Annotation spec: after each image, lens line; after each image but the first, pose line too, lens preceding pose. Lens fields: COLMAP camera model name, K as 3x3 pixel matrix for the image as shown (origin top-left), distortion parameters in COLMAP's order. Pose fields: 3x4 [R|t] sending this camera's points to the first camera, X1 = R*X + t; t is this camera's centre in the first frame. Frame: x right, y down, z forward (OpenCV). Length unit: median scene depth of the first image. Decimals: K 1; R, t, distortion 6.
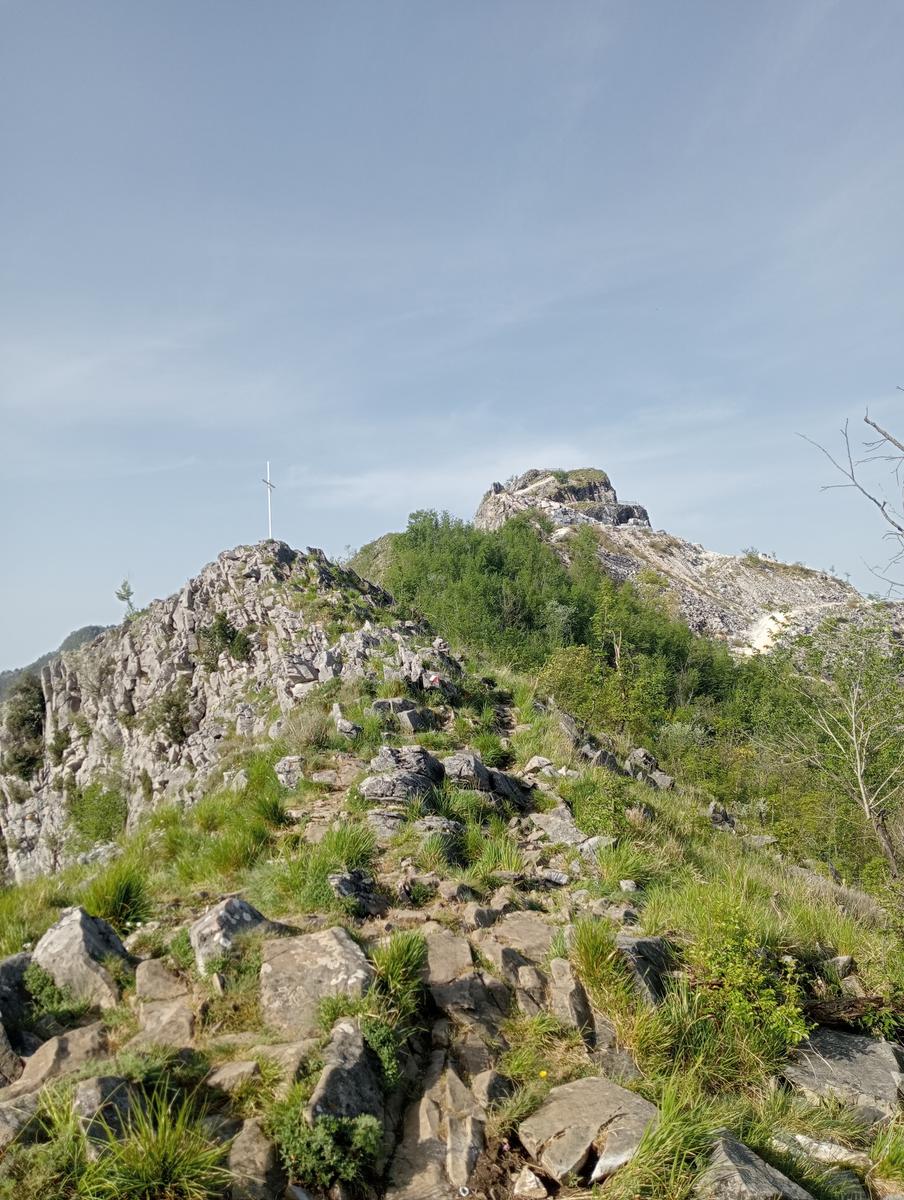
lens RADIAL K [[928.0, 0, 433.8], [0, 928.0, 597.6], [0, 0, 1]] dist [0.092714, -0.164755]
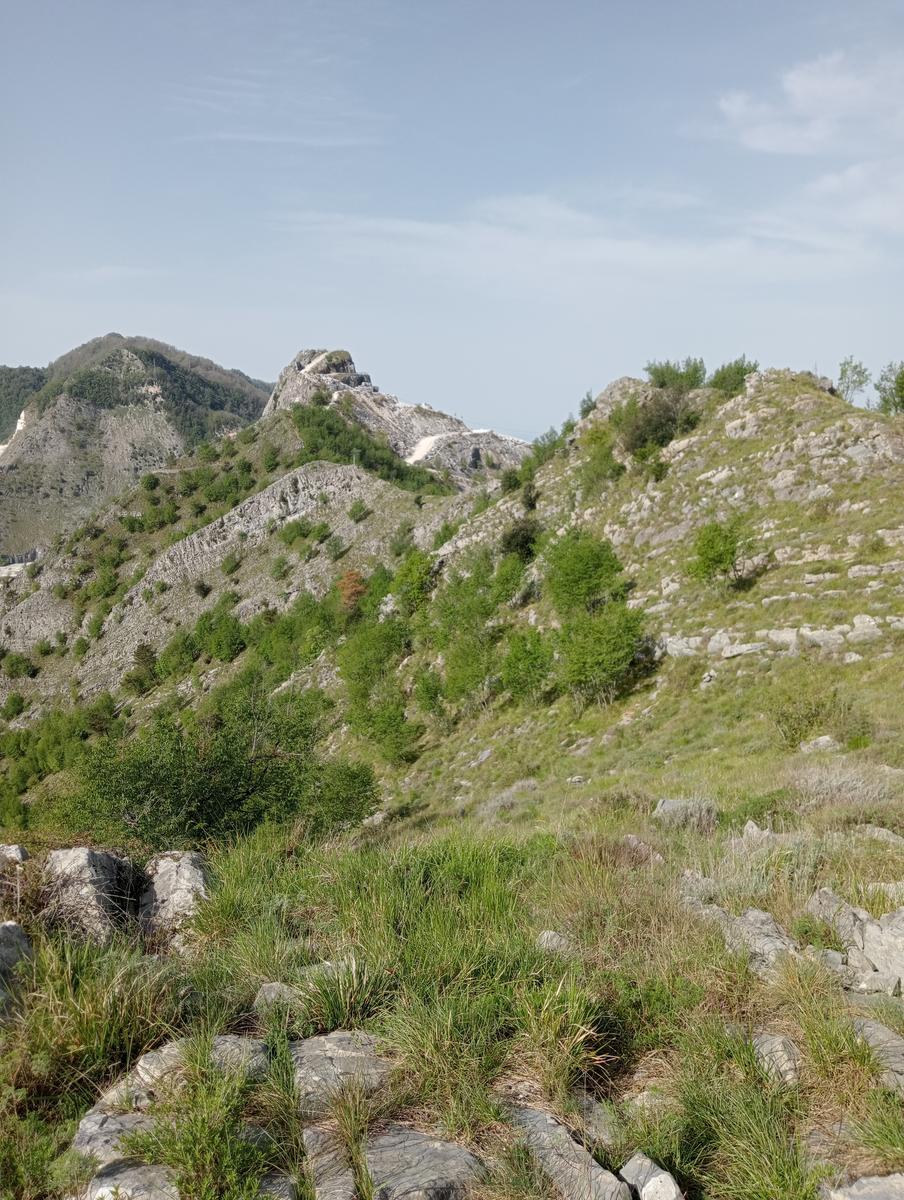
lens RADIAL K [[948.7, 0, 452.0], [0, 948.7, 600.0], [0, 0, 1]] dist [0.001755, -0.179900]
pose [[0.937670, -0.019336, 0.346987, -0.329344], [-0.068701, 0.968433, 0.239618, -0.138898], [-0.340667, -0.248521, 0.906743, -1.035438]]
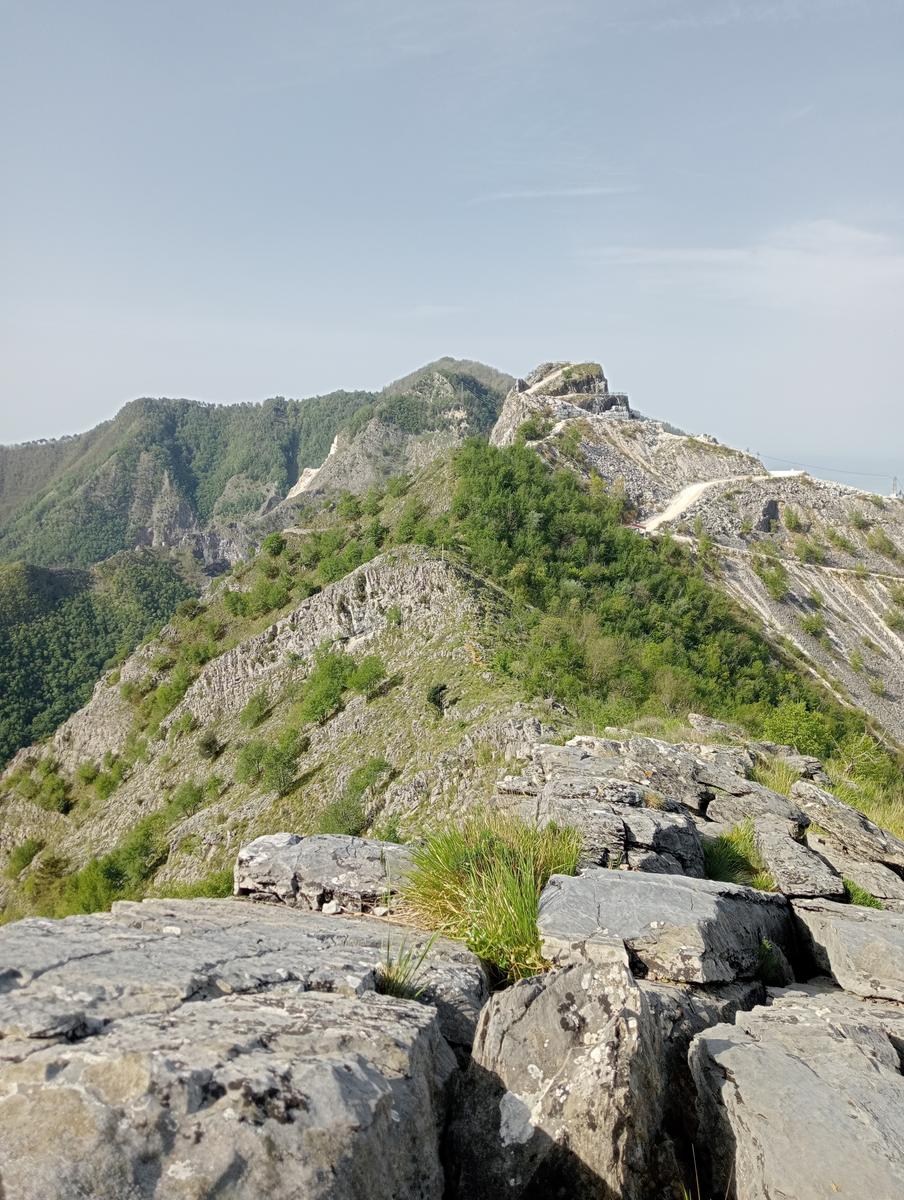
lens RADIAL K [[928.0, 0, 433.8], [0, 928.0, 597.6], [0, 0, 1]] dist [0.092714, -0.164755]
pose [[0.998363, 0.051814, -0.024213, -0.013943], [-0.044507, 0.969742, 0.240042, -0.137891], [0.035918, -0.238572, 0.970460, -0.488743]]
